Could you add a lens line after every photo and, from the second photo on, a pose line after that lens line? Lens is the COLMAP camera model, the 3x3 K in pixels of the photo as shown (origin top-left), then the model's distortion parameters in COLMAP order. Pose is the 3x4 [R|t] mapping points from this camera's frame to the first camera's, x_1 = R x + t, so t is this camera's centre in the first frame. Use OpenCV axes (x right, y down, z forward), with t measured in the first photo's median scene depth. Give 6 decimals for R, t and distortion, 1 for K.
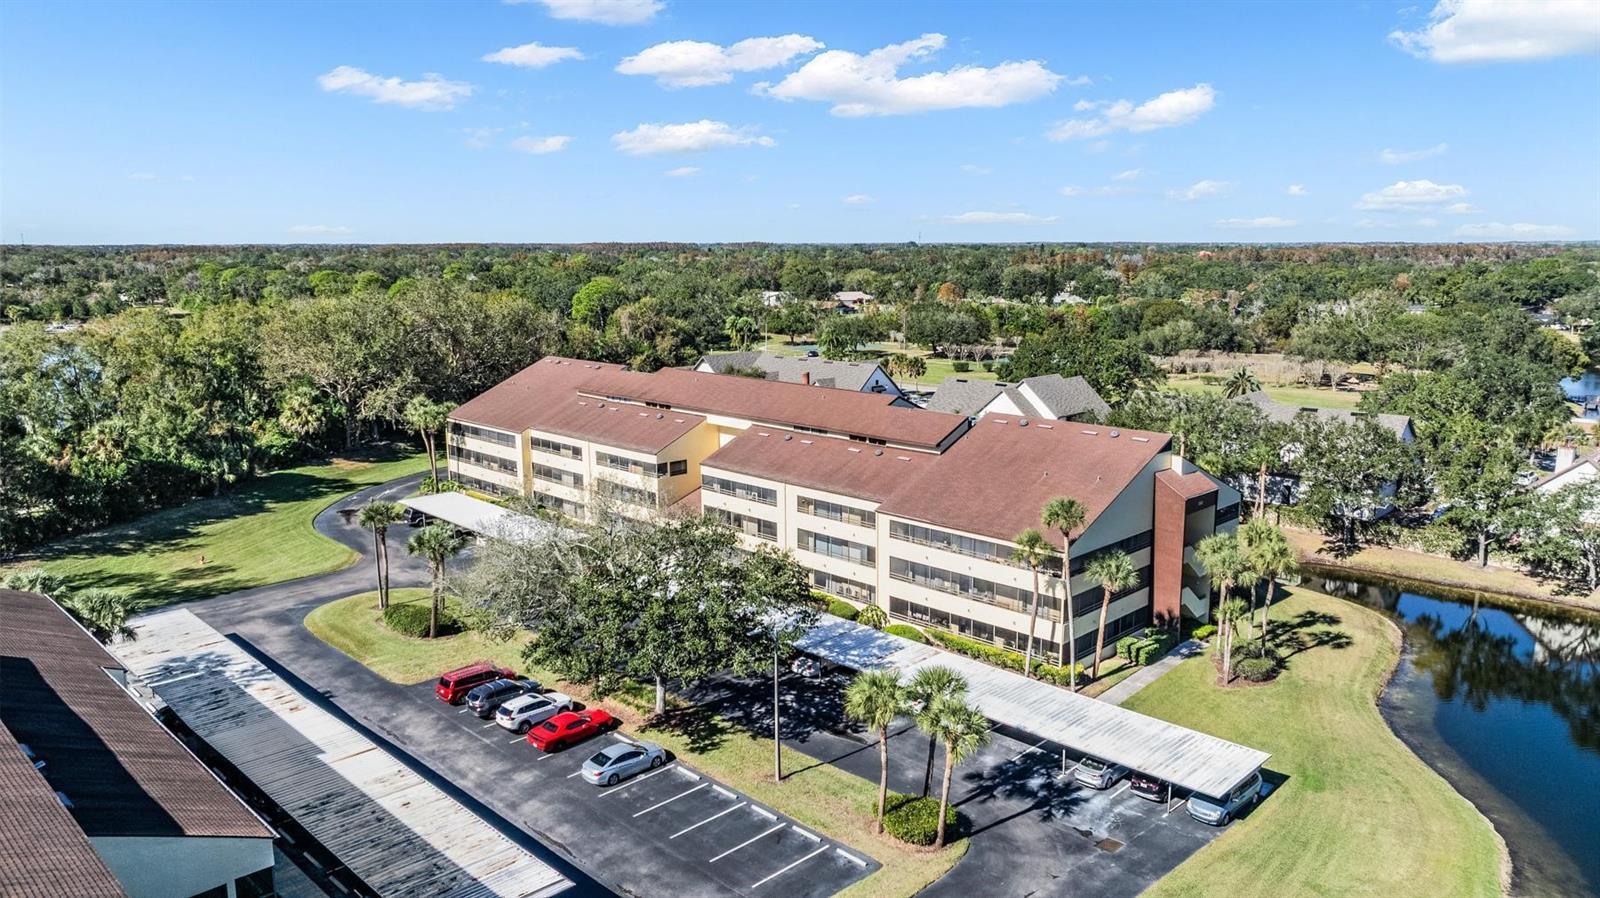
lens RADIAL K [[1132.6, 0, 800.0], [0, 1132.6, 449.0], [0, 0, 1]] dist [-0.019707, -0.000783]
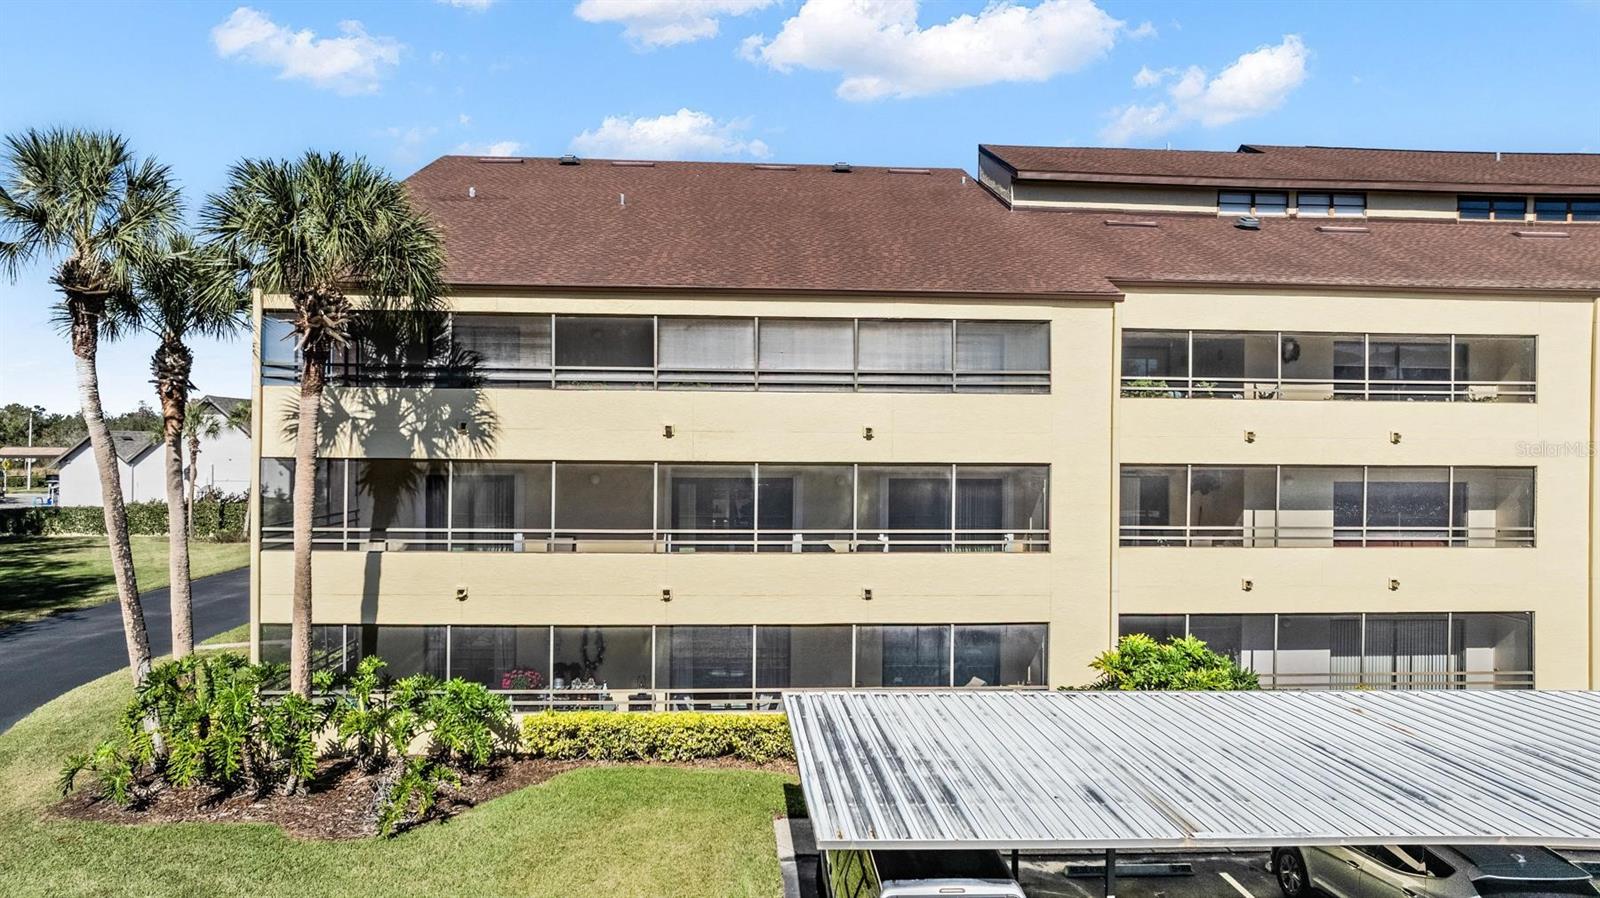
lens RADIAL K [[1132.6, 0, 800.0], [0, 1132.6, 449.0], [0, 0, 1]] dist [-0.019707, -0.000783]
pose [[0.649767, 0.013570, 0.760012, -0.599048], [0.122686, 0.984859, -0.122474, 0.037330], [-0.750167, 0.172823, 0.638265, 1.317285]]
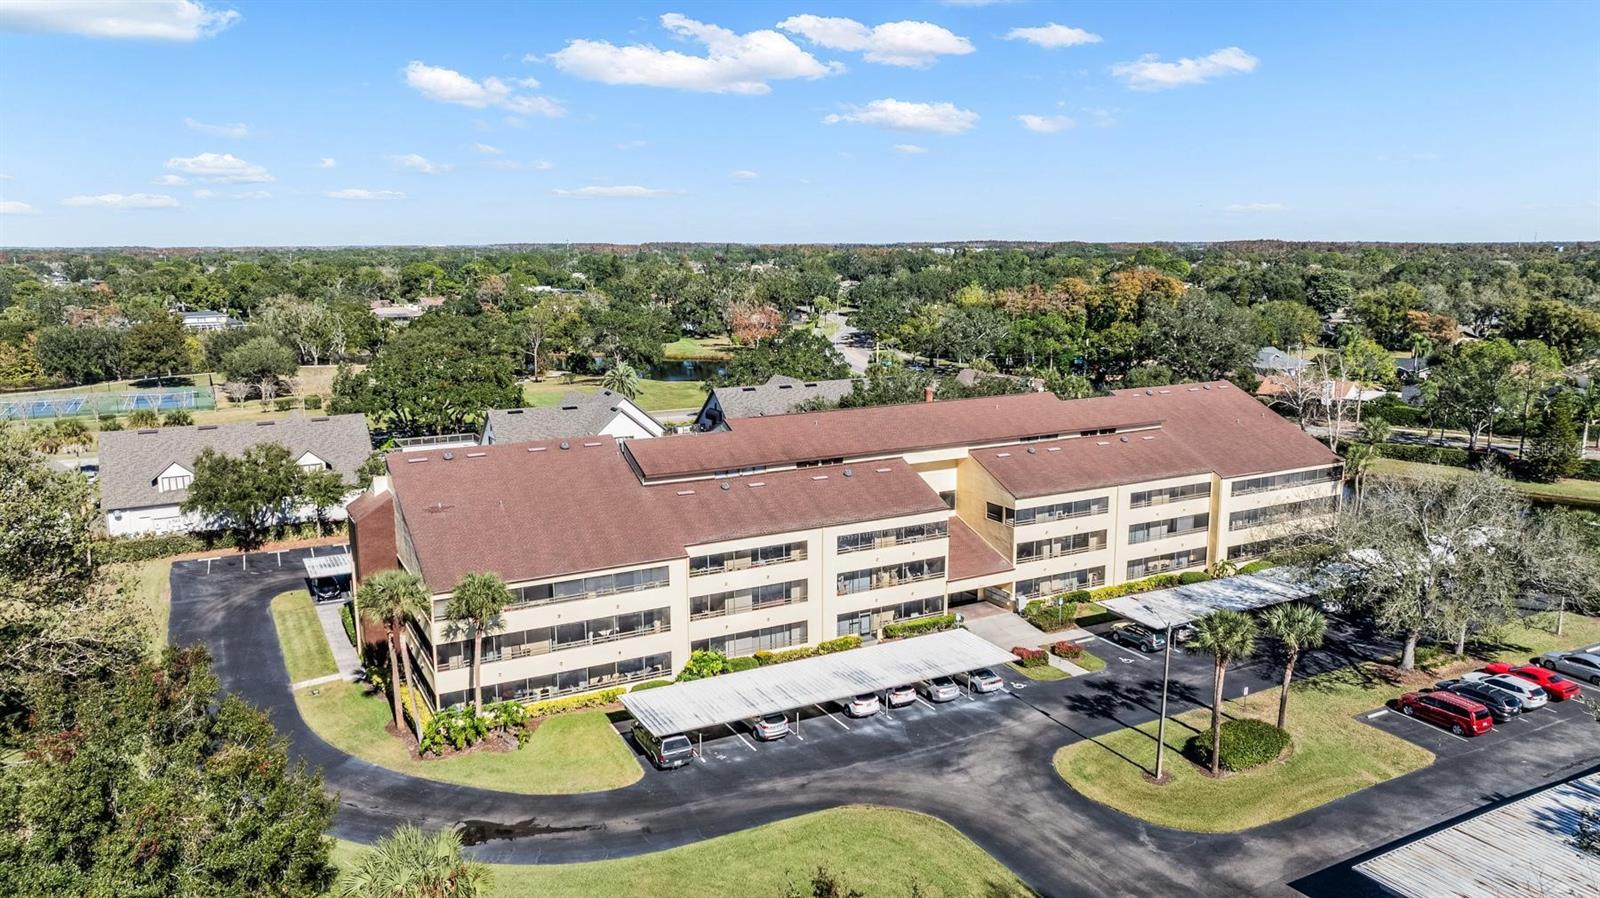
lens RADIAL K [[1132.6, 0, 800.0], [0, 1132.6, 449.0], [0, 0, 1]] dist [-0.019707, -0.000783]
pose [[0.281147, -0.169015, 0.944664, -1.143522], [0.179482, 0.976260, 0.121251, -0.191761], [-0.942731, 0.135461, 0.304808, 1.061834]]
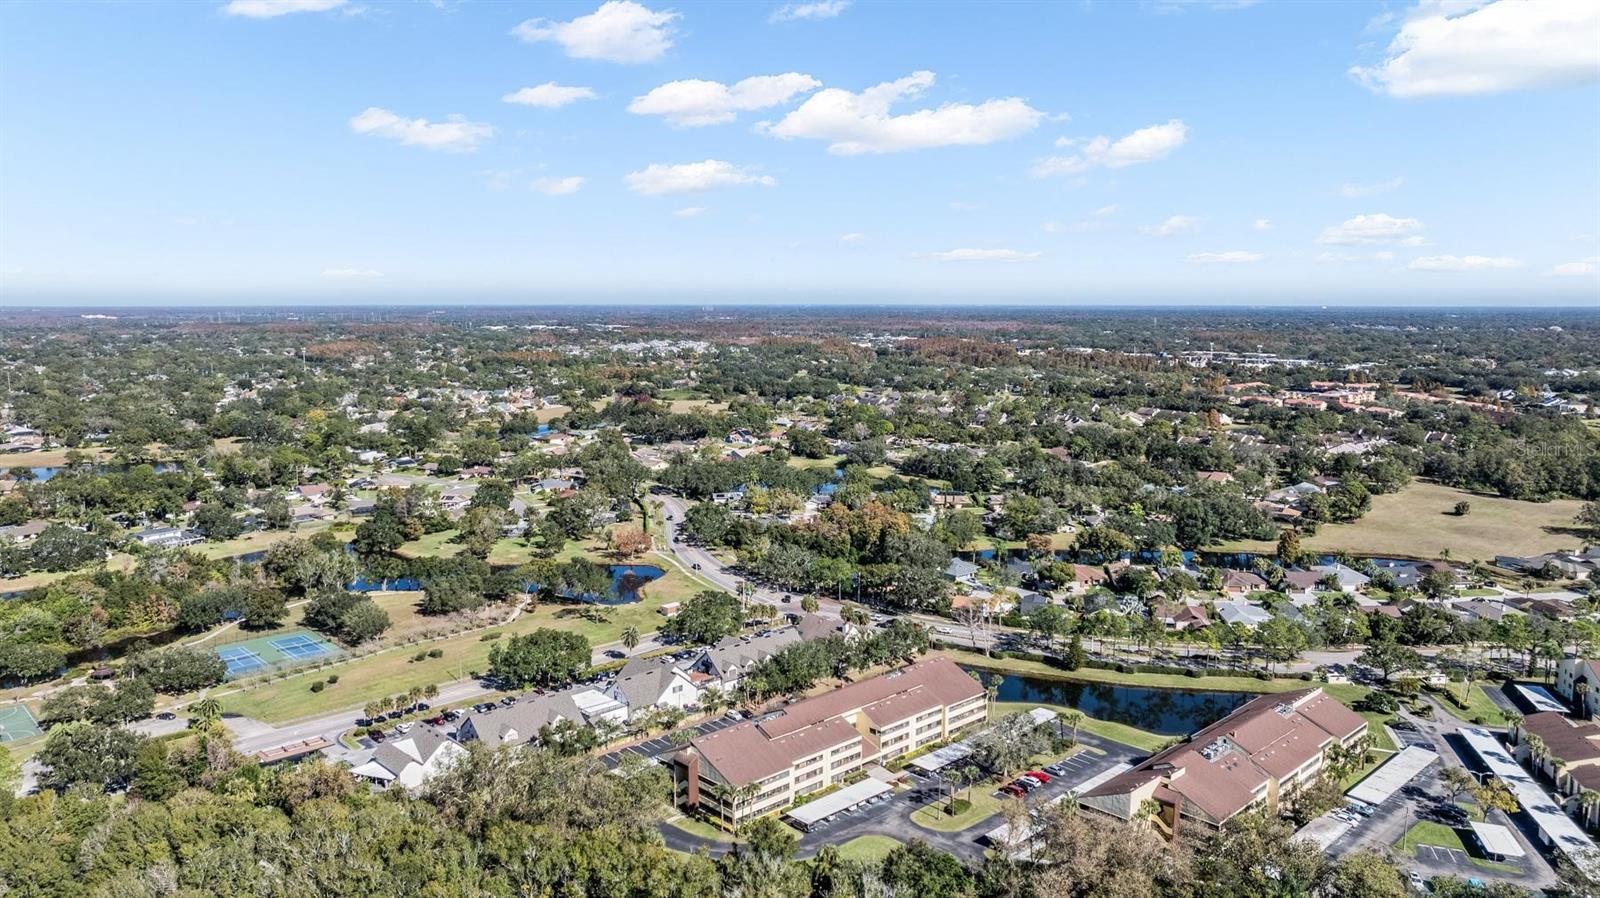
lens RADIAL K [[1132.6, 0, 800.0], [0, 1132.6, 449.0], [0, 0, 1]] dist [-0.019707, -0.000783]
pose [[0.021569, -0.125219, 0.991895, -3.039968], [0.185858, 0.975333, 0.119087, -1.119611], [-0.982340, 0.181782, 0.044310, 1.141701]]
